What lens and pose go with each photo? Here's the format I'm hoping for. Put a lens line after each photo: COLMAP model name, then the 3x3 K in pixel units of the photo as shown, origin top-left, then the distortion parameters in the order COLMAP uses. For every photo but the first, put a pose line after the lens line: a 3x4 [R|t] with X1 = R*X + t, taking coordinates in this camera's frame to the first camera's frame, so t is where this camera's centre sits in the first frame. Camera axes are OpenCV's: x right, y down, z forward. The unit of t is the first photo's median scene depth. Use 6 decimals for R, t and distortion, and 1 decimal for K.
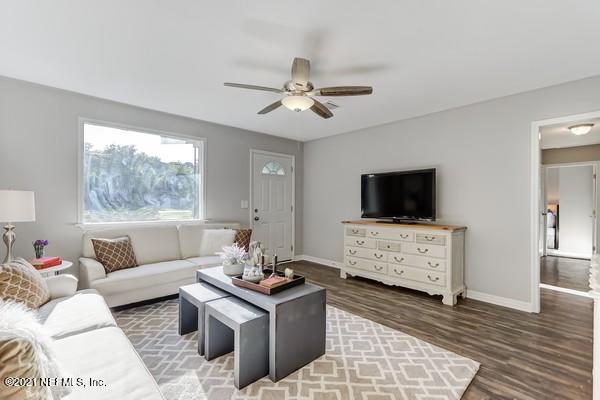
lens RADIAL K [[272.2, 0, 303.0], [0, 272.2, 199.1], [0, 0, 1]] dist [-0.000460, -0.000070]
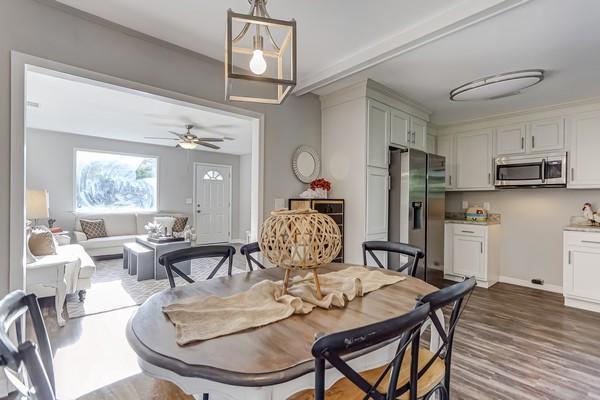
lens RADIAL K [[278.5, 0, 297.7], [0, 278.5, 200.5], [0, 0, 1]] dist [0.001840, 0.000705]
pose [[0.999491, 0.007688, -0.030970, 0.555599], [-0.007329, 0.999905, 0.011707, -0.007221], [0.031057, -0.011474, 0.999452, -0.613376]]
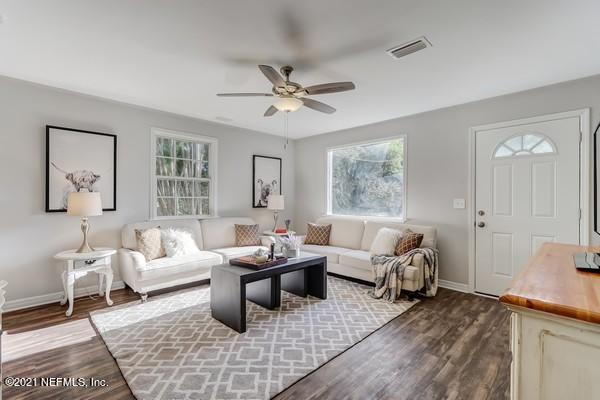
lens RADIAL K [[278.5, 0, 297.7], [0, 278.5, 200.5], [0, 0, 1]] dist [0.001840, 0.000705]
pose [[0.023102, 0.000922, -0.999733, 0.762322], [0.008708, 0.999961, 0.001123, 0.007462], [0.999695, -0.008731, 0.023093, 0.742802]]
